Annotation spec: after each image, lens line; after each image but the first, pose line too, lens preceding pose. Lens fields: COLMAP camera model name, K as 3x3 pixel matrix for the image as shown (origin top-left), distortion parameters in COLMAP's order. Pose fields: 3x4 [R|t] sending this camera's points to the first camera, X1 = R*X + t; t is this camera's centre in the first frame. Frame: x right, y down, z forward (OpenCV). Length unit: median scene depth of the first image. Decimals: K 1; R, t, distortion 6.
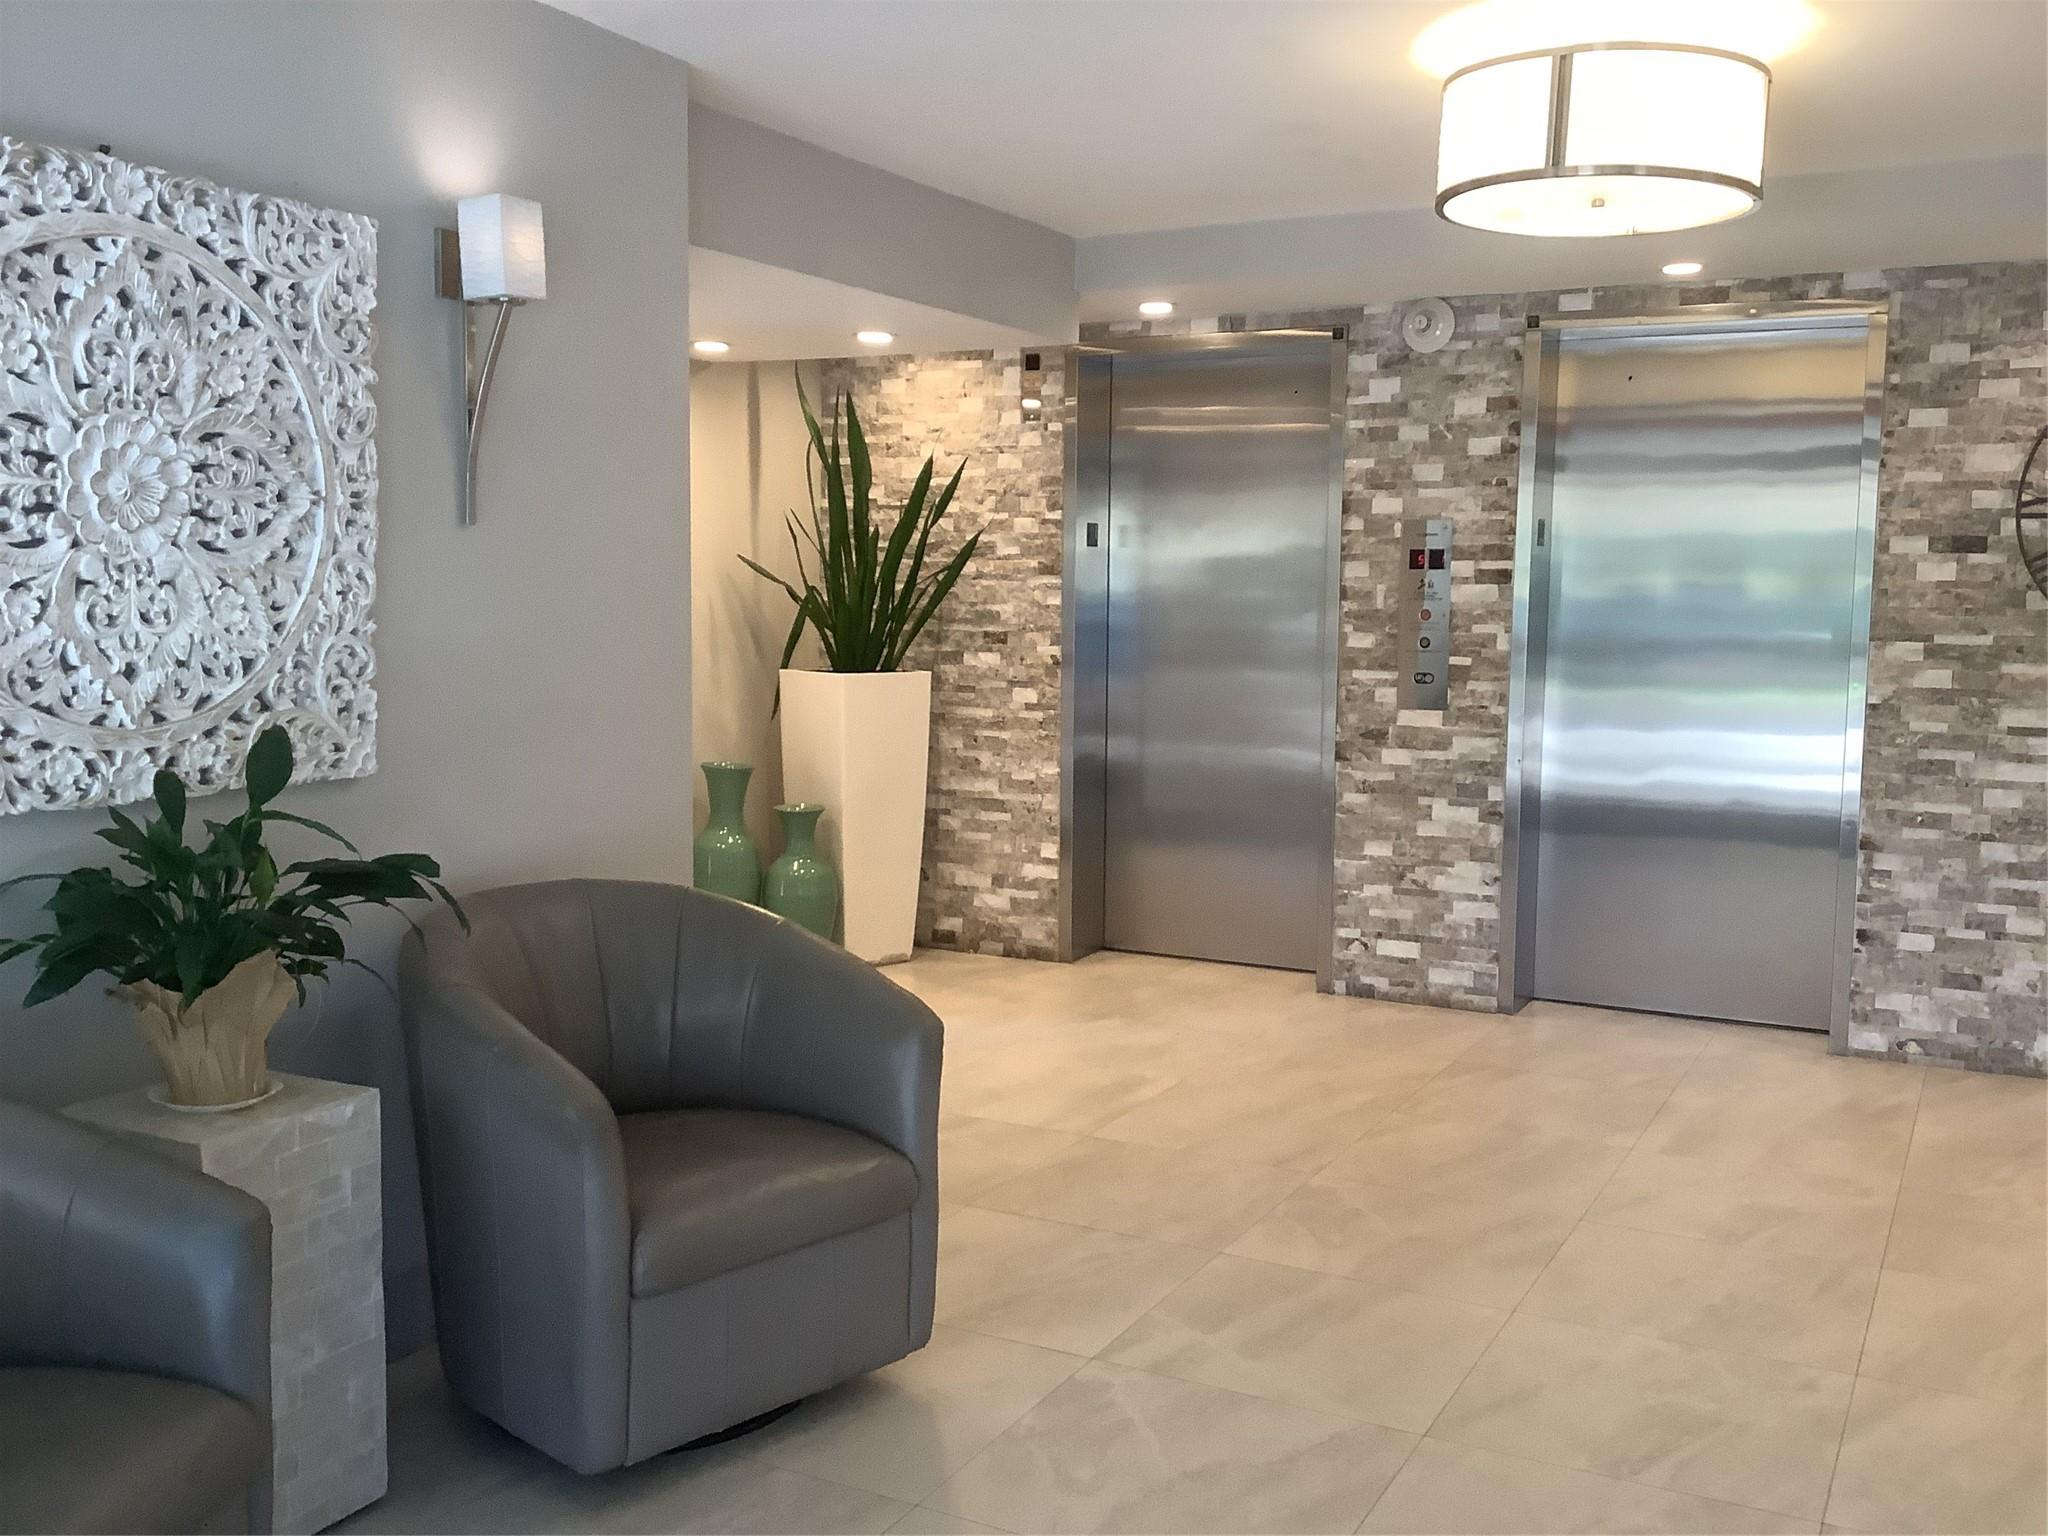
lens RADIAL K [[1868.7, 0, 1030.6], [0, 1868.7, 774.1], [0, 0, 1]] dist [0.006030, 0.000000]
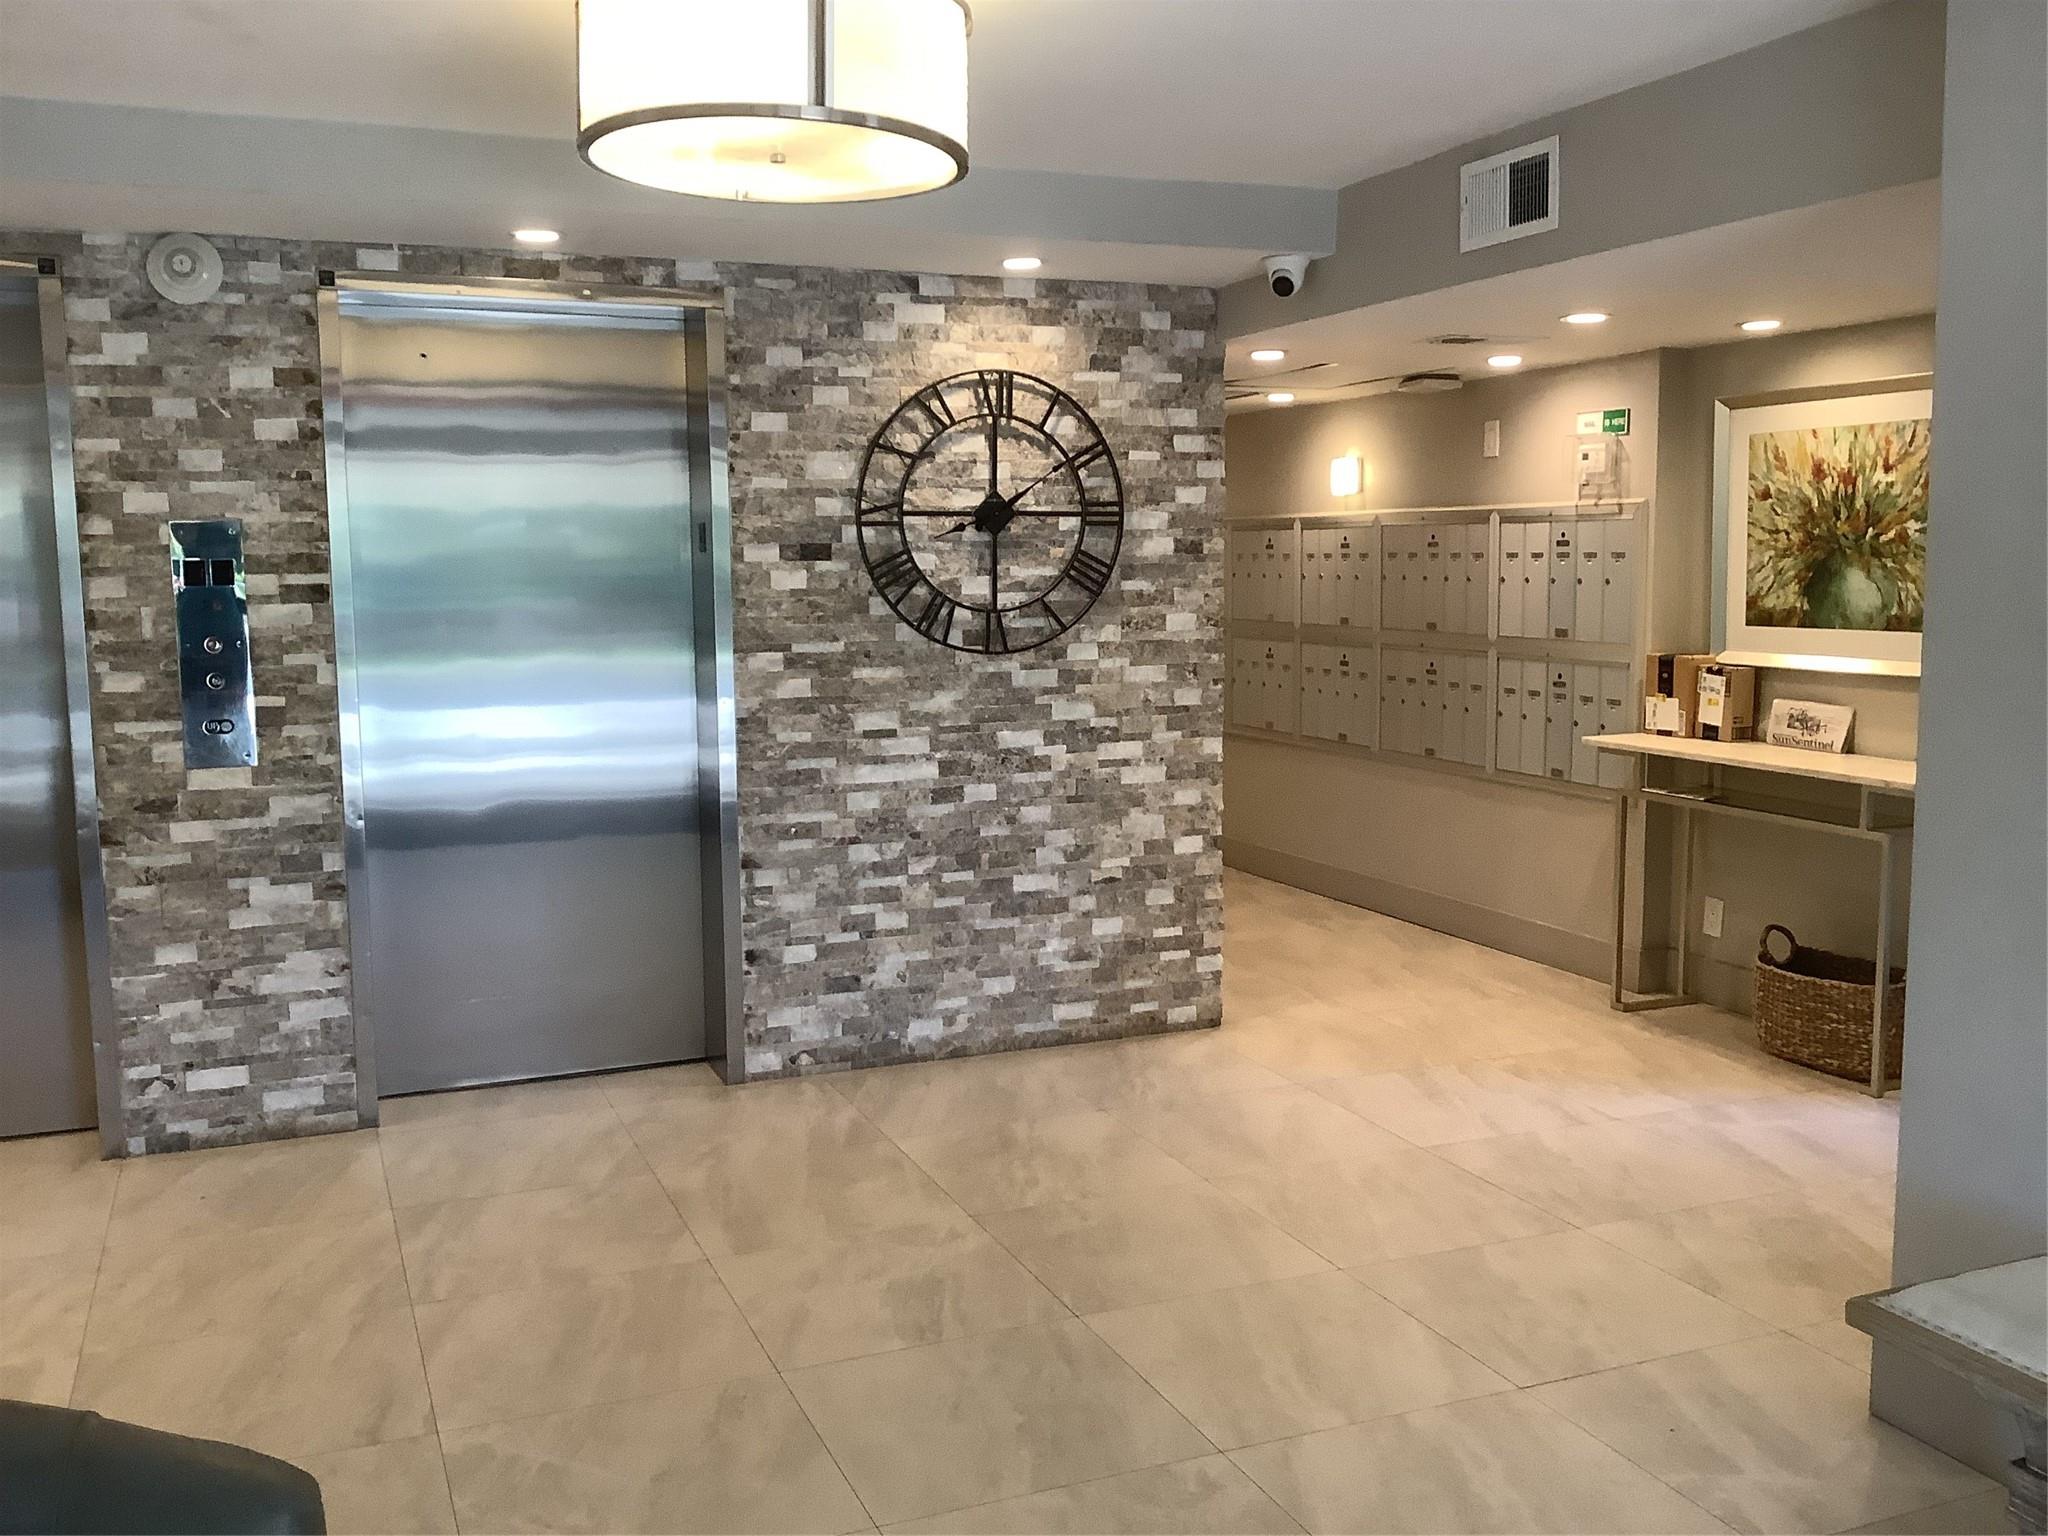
lens RADIAL K [[1868.7, 0, 1026.3], [0, 1868.7, 756.2], [0, 0, 1]] dist [0.006030, 0.000000]
pose [[0.619287, -0.104166, 0.778224, -0.193234], [0.089312, 0.994073, 0.061986, -0.059520], [-0.780068, 0.031118, 0.624920, 0.265902]]
